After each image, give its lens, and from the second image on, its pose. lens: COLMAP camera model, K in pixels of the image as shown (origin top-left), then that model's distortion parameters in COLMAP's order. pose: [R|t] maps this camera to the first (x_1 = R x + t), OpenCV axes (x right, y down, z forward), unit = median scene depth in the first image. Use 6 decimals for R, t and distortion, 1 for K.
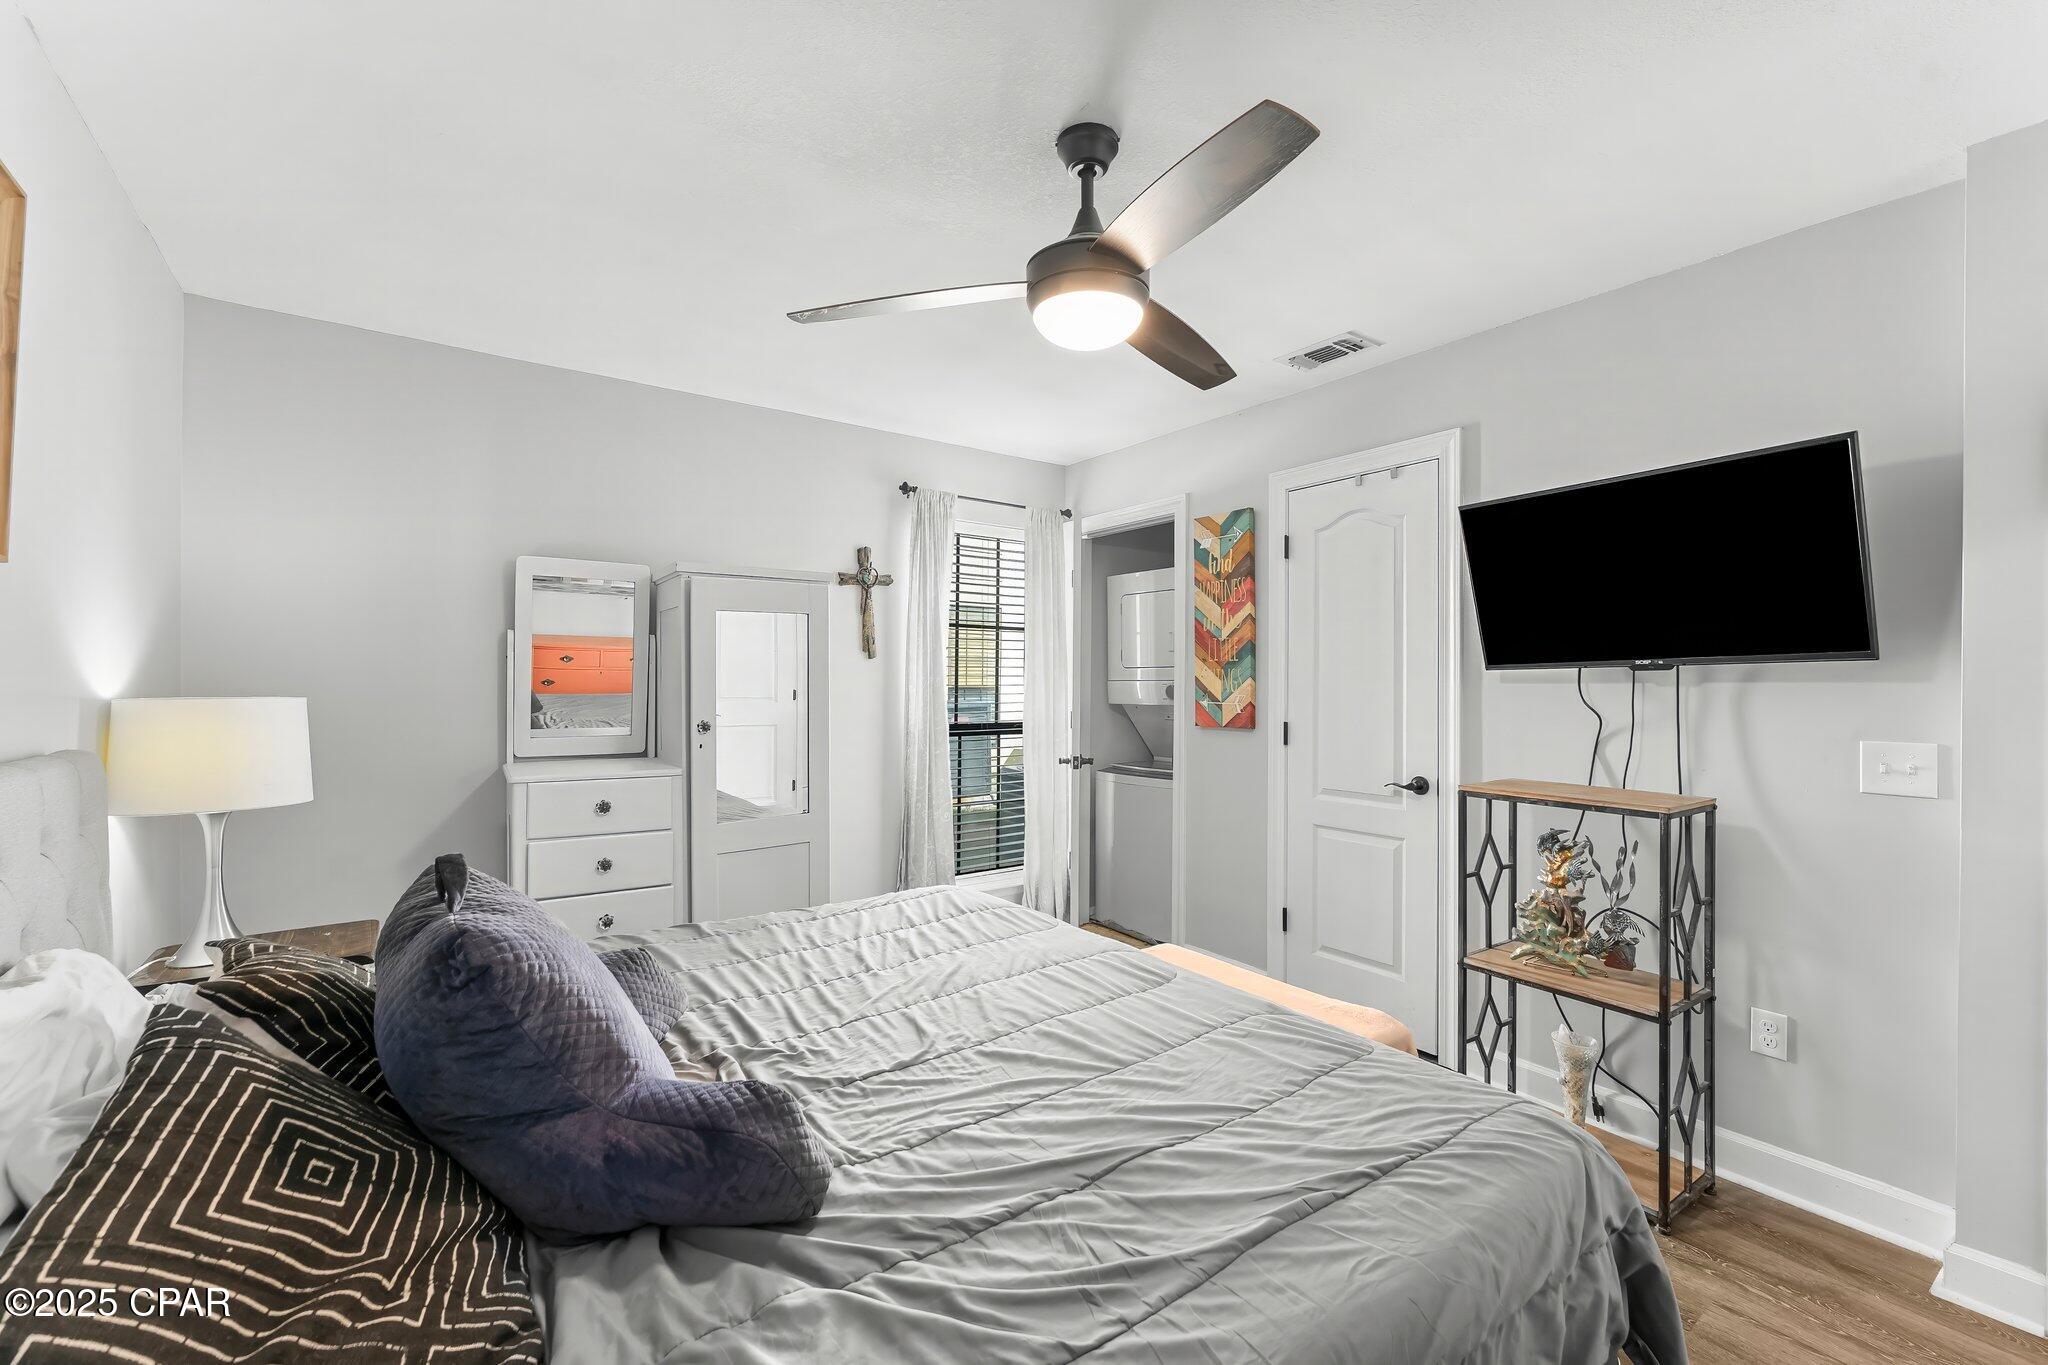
lens RADIAL K [[829.7, 0, 1031.1], [0, 829.7, 681.0], [0, 0, 1]] dist [-0.001244, -0.000056]
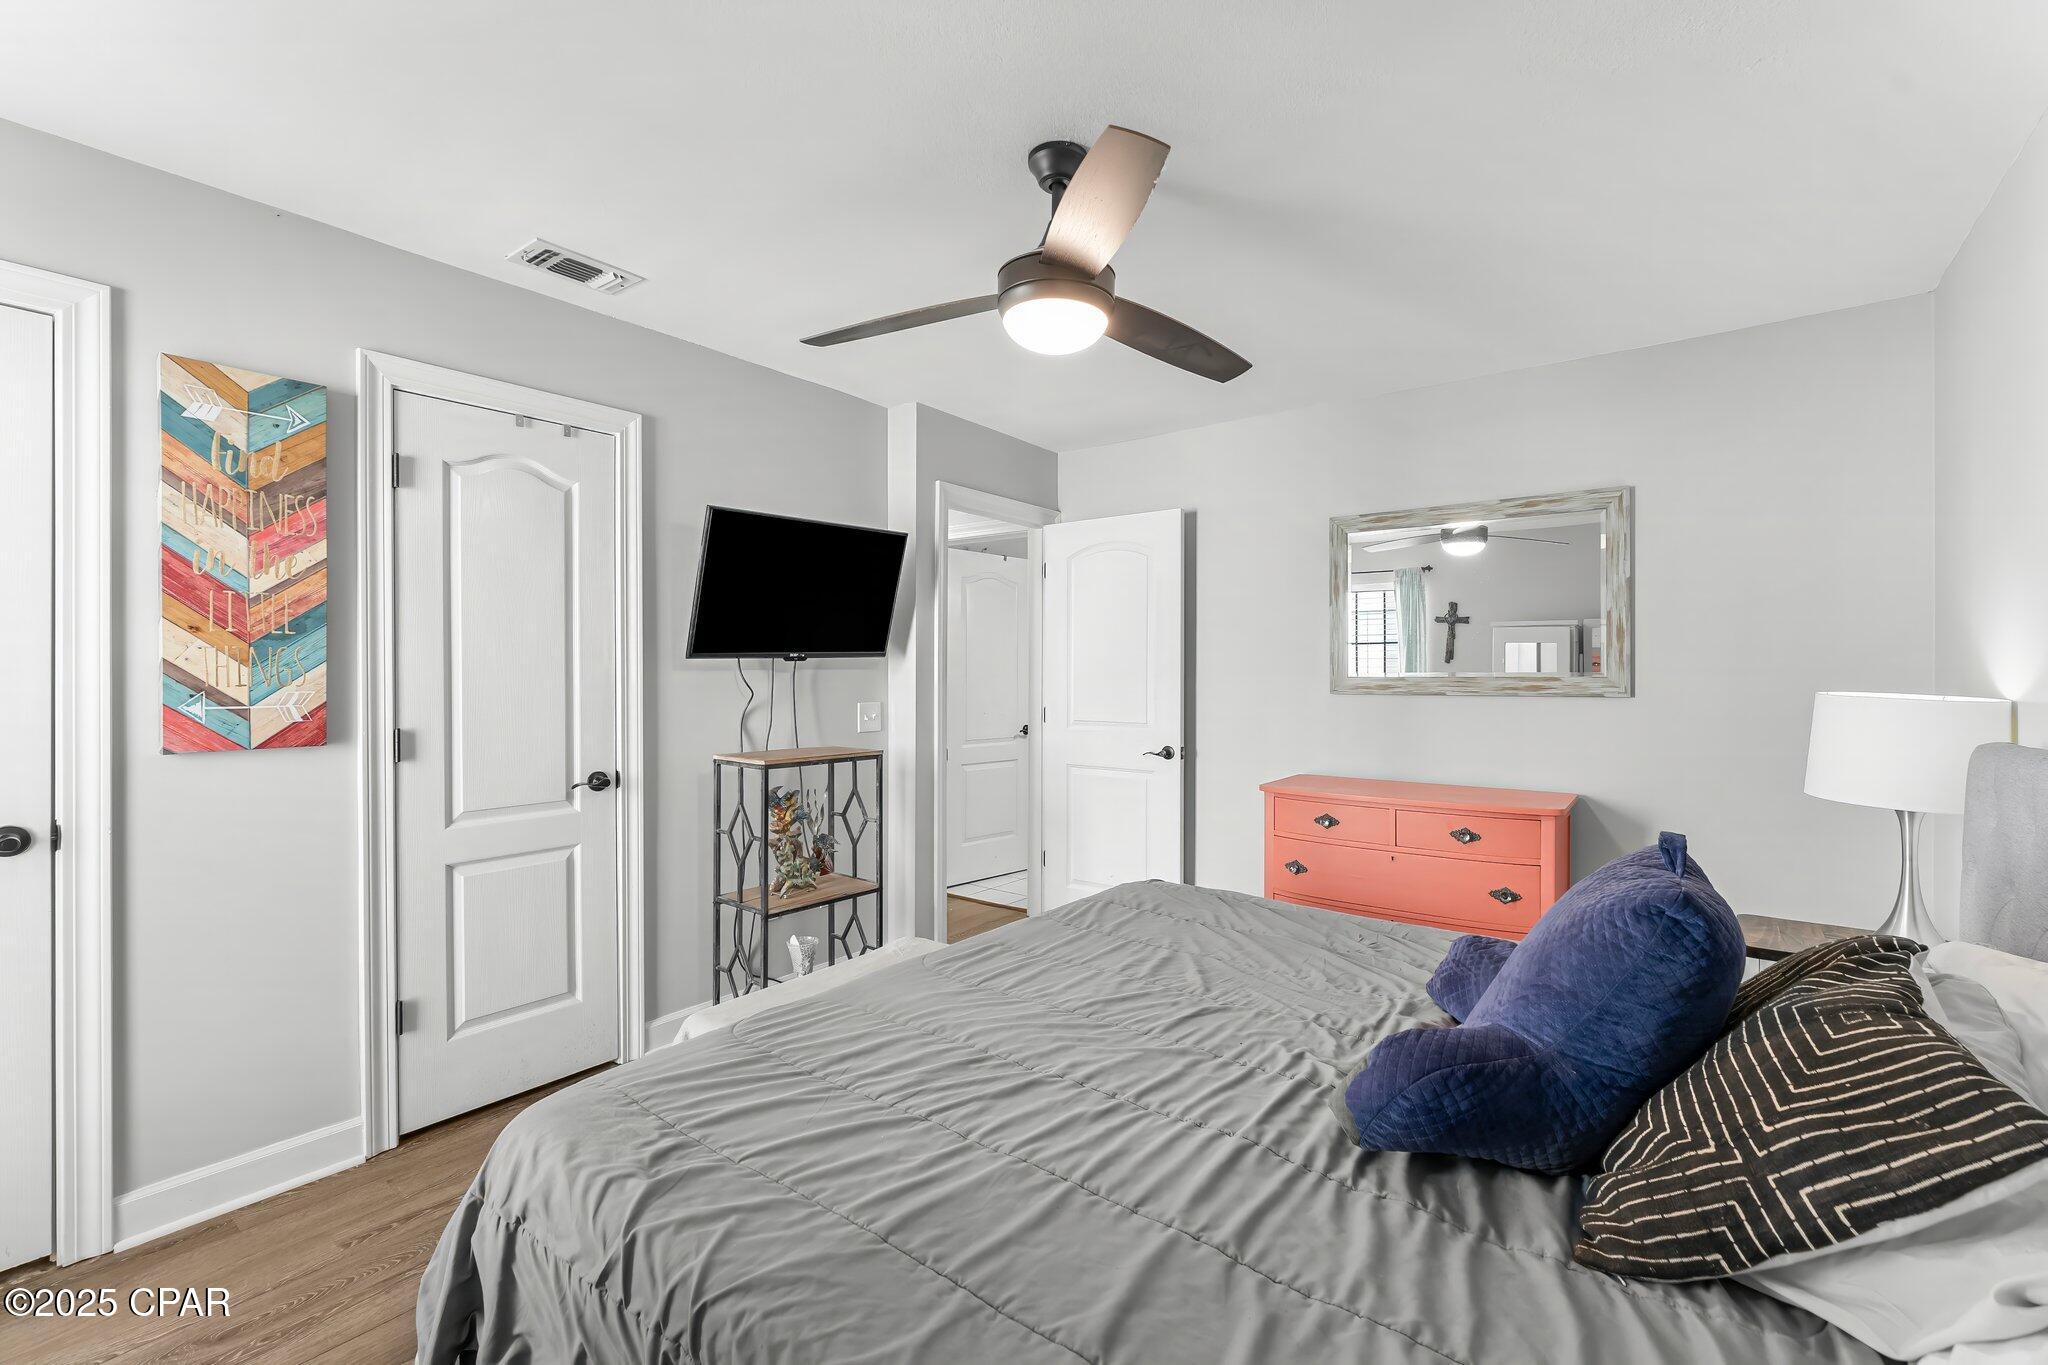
lens RADIAL K [[857.4, 0, 1024.0], [0, 857.4, 682.5], [0, 0, 1]] dist [0.000249, 0.000085]
pose [[-0.261627, -0.017710, 0.965007, -0.801072], [-0.004512, 0.999843, 0.017126, -0.004568], [-0.965159, 0.000127, -0.261666, 1.086718]]
